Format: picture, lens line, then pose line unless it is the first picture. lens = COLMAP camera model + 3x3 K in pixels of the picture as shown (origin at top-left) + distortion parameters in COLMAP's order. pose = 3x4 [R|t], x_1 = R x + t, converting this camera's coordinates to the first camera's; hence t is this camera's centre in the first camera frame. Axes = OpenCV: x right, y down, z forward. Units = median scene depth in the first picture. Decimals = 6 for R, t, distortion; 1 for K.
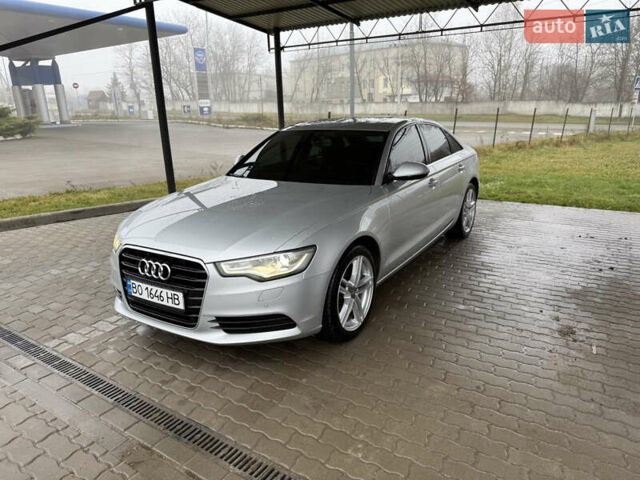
lens RADIAL K [[449.0, 0, 320.9], [0, 449.0, 239.2], [0, 0, 1]] dist [0.057257, -0.071728]
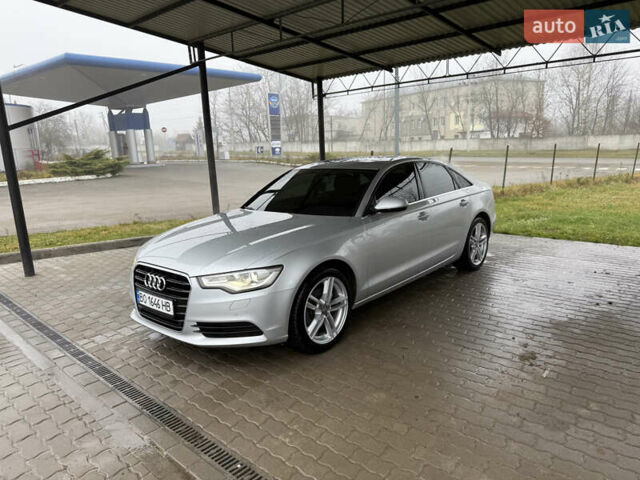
lens RADIAL K [[449.0, 0, 320.9], [0, 449.0, 239.2], [0, 0, 1]] dist [0.057257, -0.071728]
pose [[0.987435, 0.017185, -0.157089, 0.171973], [-0.029626, 0.996575, -0.077199, 0.021116], [0.155225, 0.080883, 0.984562, -0.094841]]
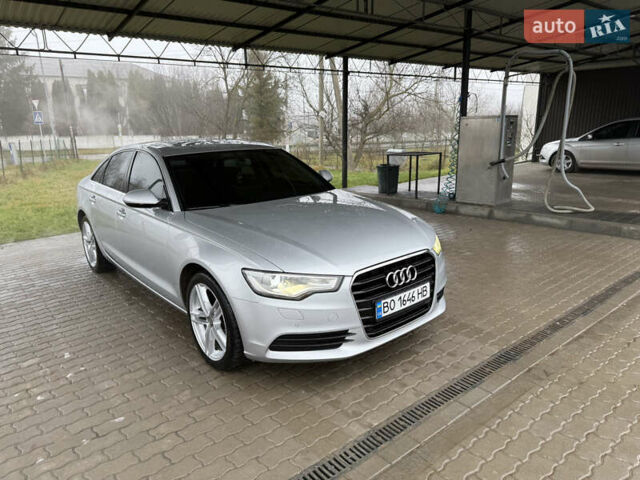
lens RADIAL K [[448.6, 0, 321.5], [0, 448.6, 242.7], [0, 0, 1]] dist [0.024986, -0.029141]
pose [[0.315168, -0.230194, 0.920695, -0.865271], [0.290136, 0.947060, 0.137468, -0.126602], [-0.903598, 0.223802, 0.365271, 0.500945]]
